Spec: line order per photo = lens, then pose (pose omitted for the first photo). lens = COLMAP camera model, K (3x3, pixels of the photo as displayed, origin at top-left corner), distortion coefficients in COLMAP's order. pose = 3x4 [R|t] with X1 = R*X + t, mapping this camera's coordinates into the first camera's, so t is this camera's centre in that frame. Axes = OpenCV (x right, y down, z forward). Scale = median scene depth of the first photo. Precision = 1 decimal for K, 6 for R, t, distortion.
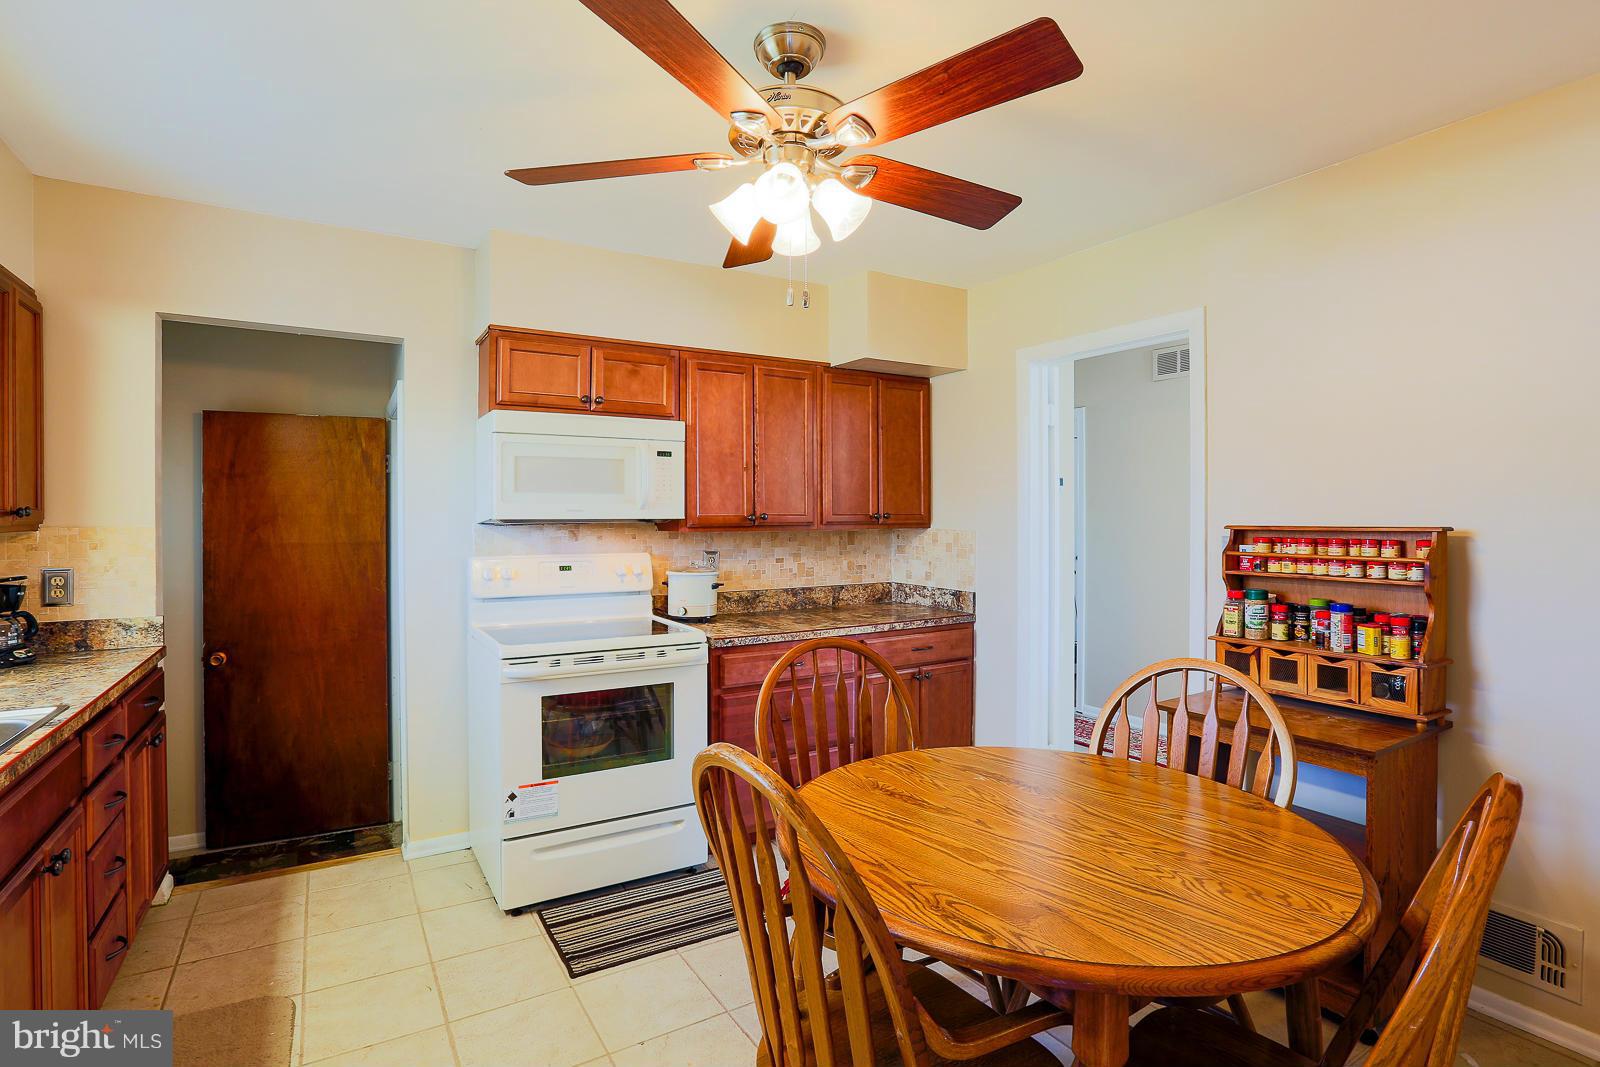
lens RADIAL K [[781.1, 0, 794.7], [0, 781.1, 527.2], [0, 0, 1]] dist [-0.041326, -0.000067]
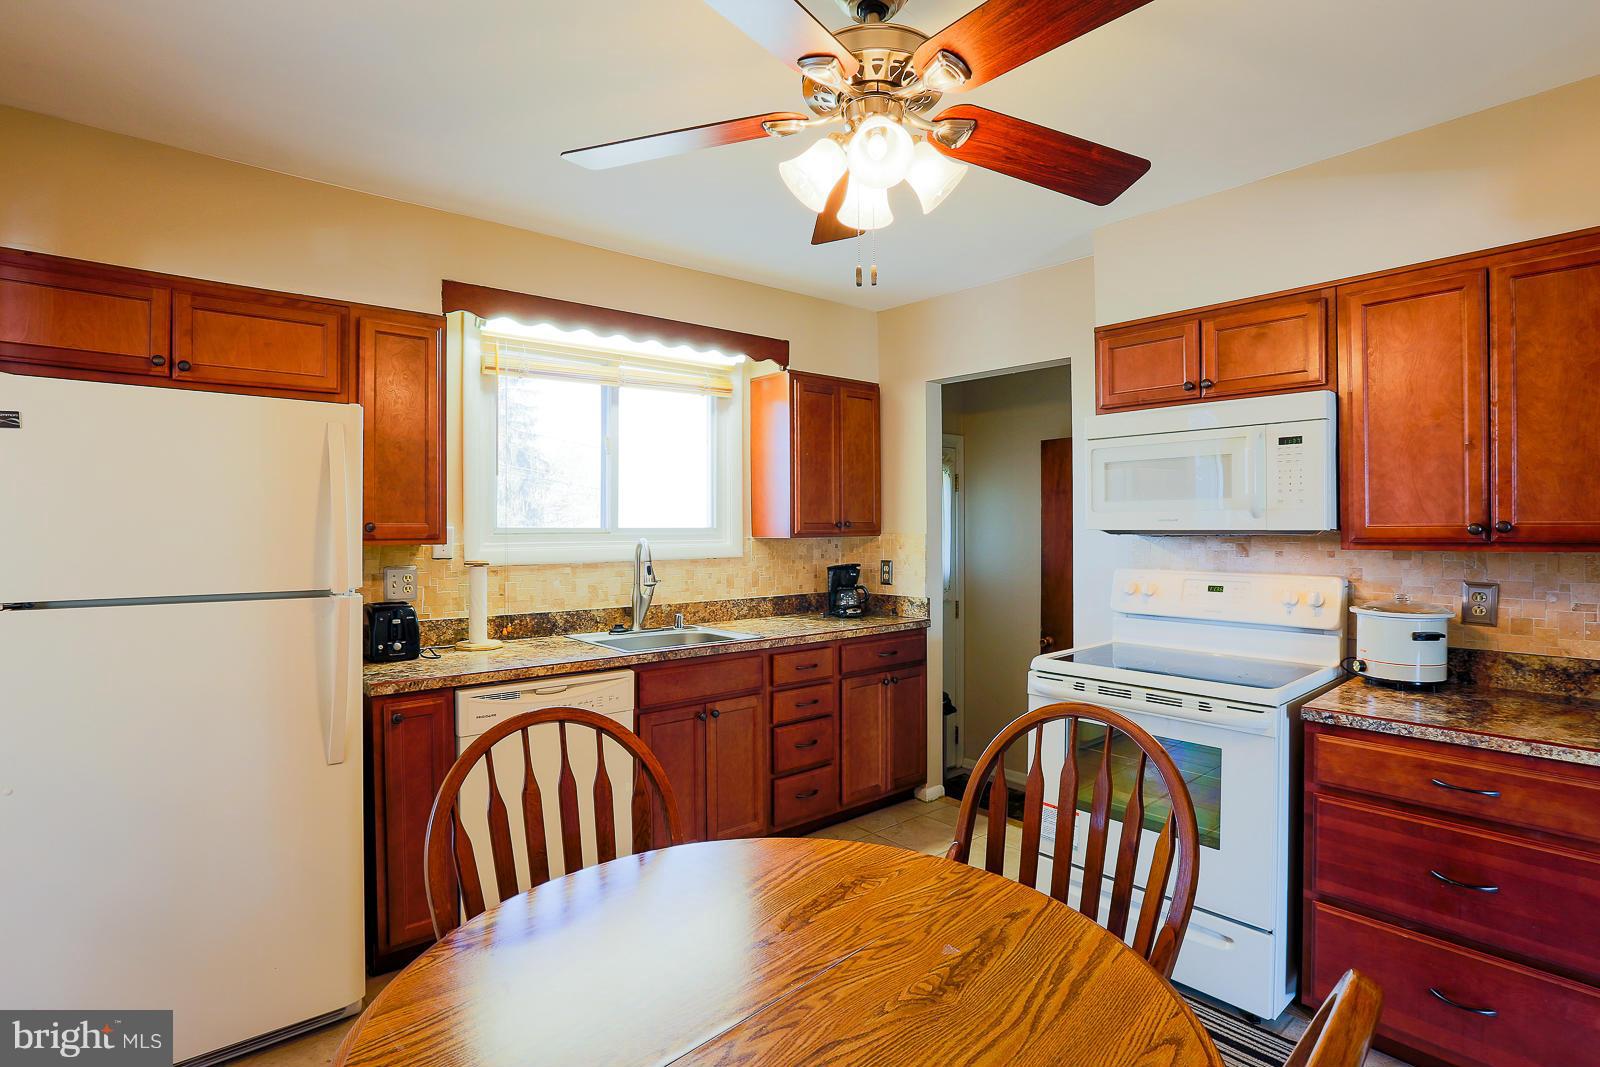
lens RADIAL K [[792.2, 0, 795.9], [0, 792.2, 527.2], [0, 0, 1]] dist [-0.040573, 0.007531]
pose [[0.167984, 0.001832, -0.985788, 0.505699], [-0.009074, 0.999959, 0.000312, -0.010280], [0.985748, 0.008892, 0.167994, 0.461407]]
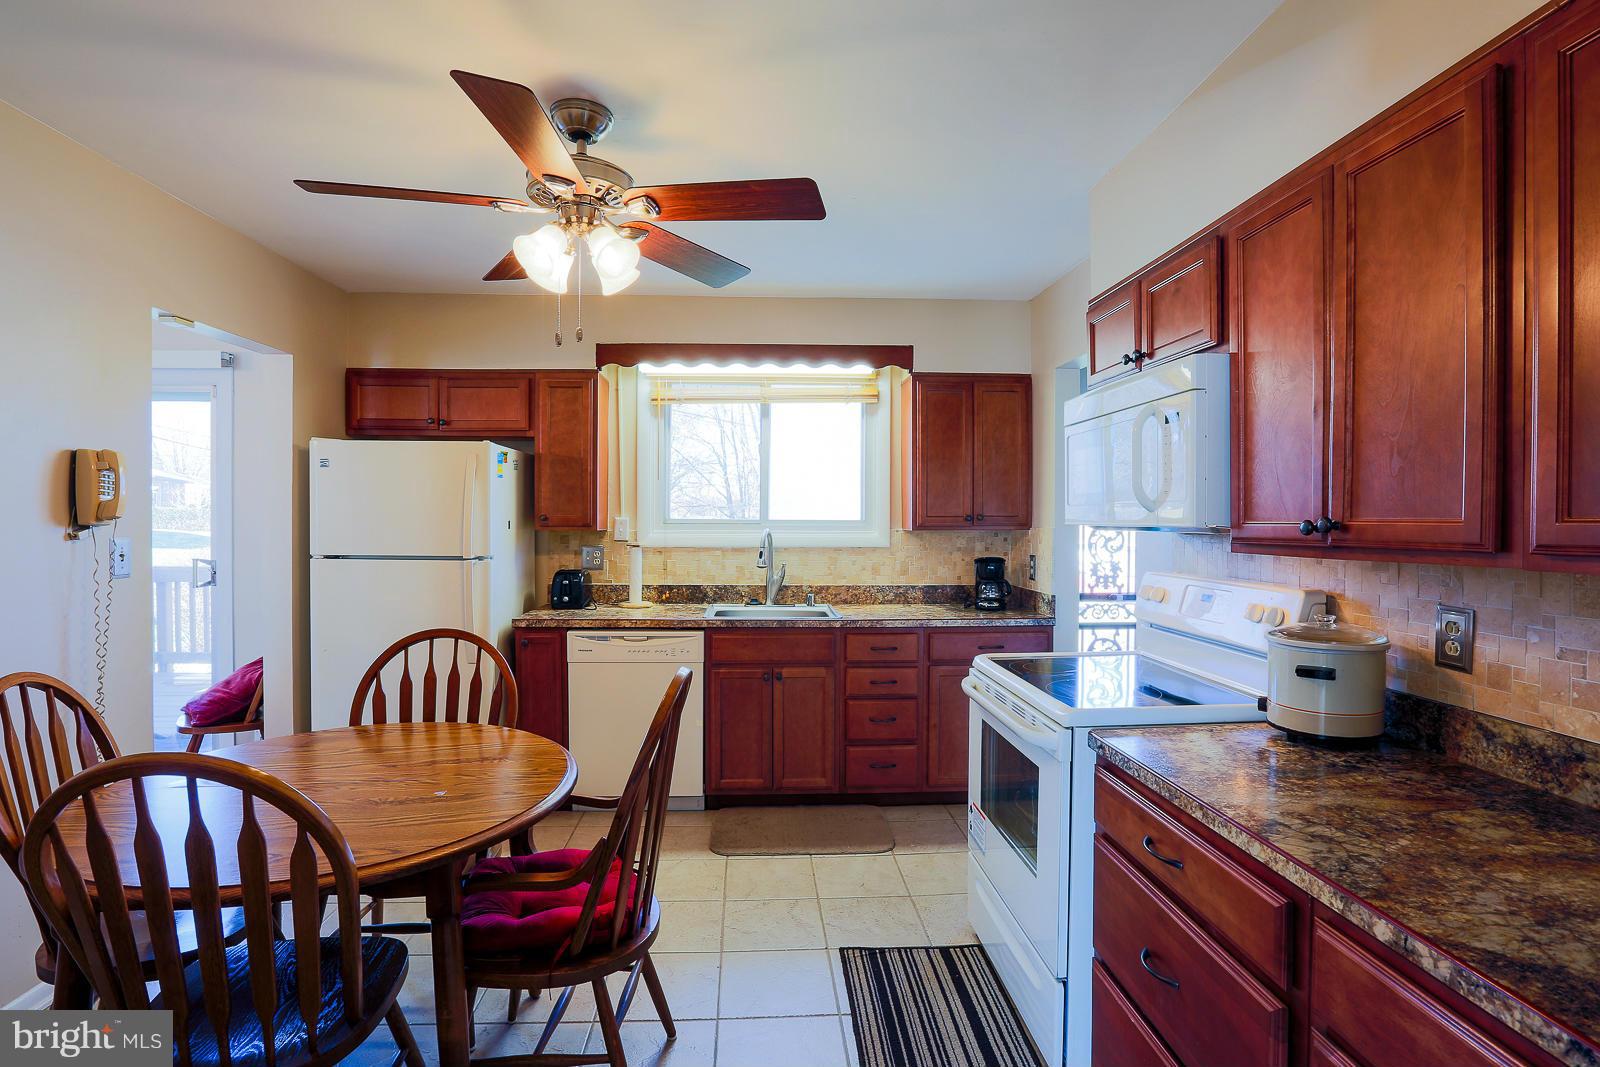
lens RADIAL K [[792.2, 0, 808.7], [0, 792.2, 530.7], [0, 0, 1]] dist [-0.040573, 0.007531]
pose [[-0.465240, 0.013136, -0.885087, 0.532586], [-0.013092, 0.999678, 0.021719, -0.018777], [0.885088, 0.021692, -0.464919, 1.114738]]
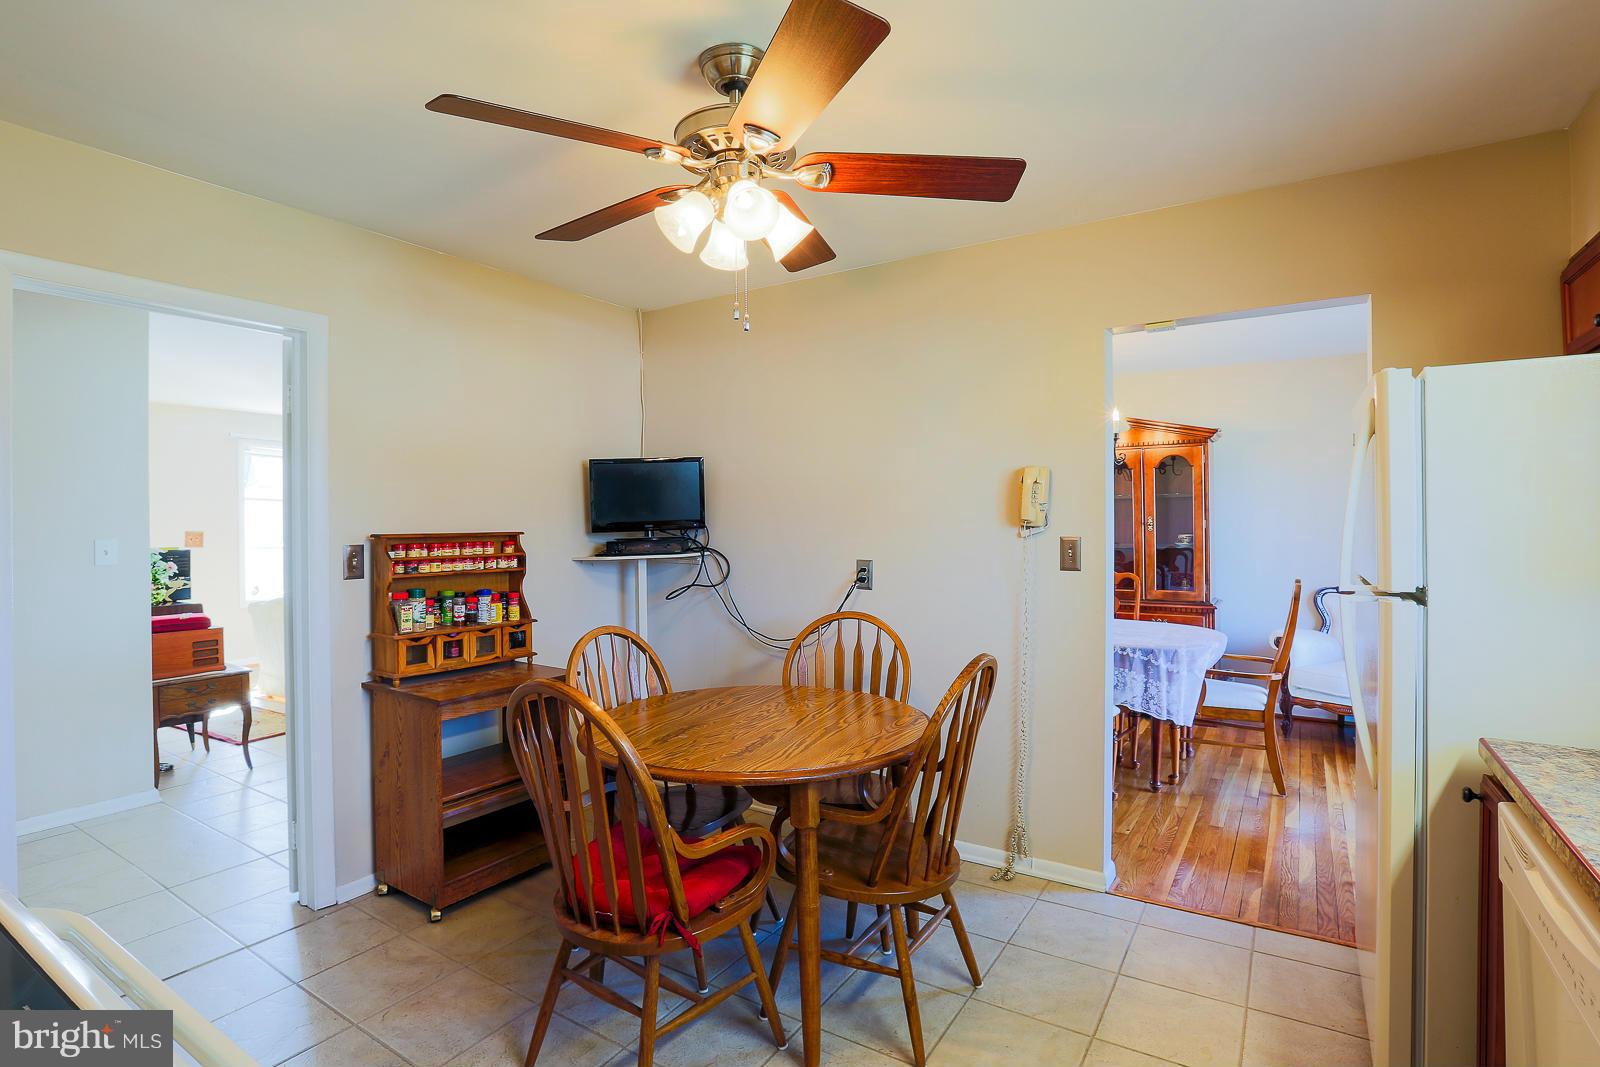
lens RADIAL K [[781.1, 0, 784.0], [0, 781.1, 526.4], [0, 0, 1]] dist [-0.041326, -0.000067]
pose [[-0.431062, -0.006989, 0.902295, -0.574797], [0.016060, 0.999752, 0.015416, -0.018486], [-0.902180, 0.021136, -0.430843, 0.833856]]
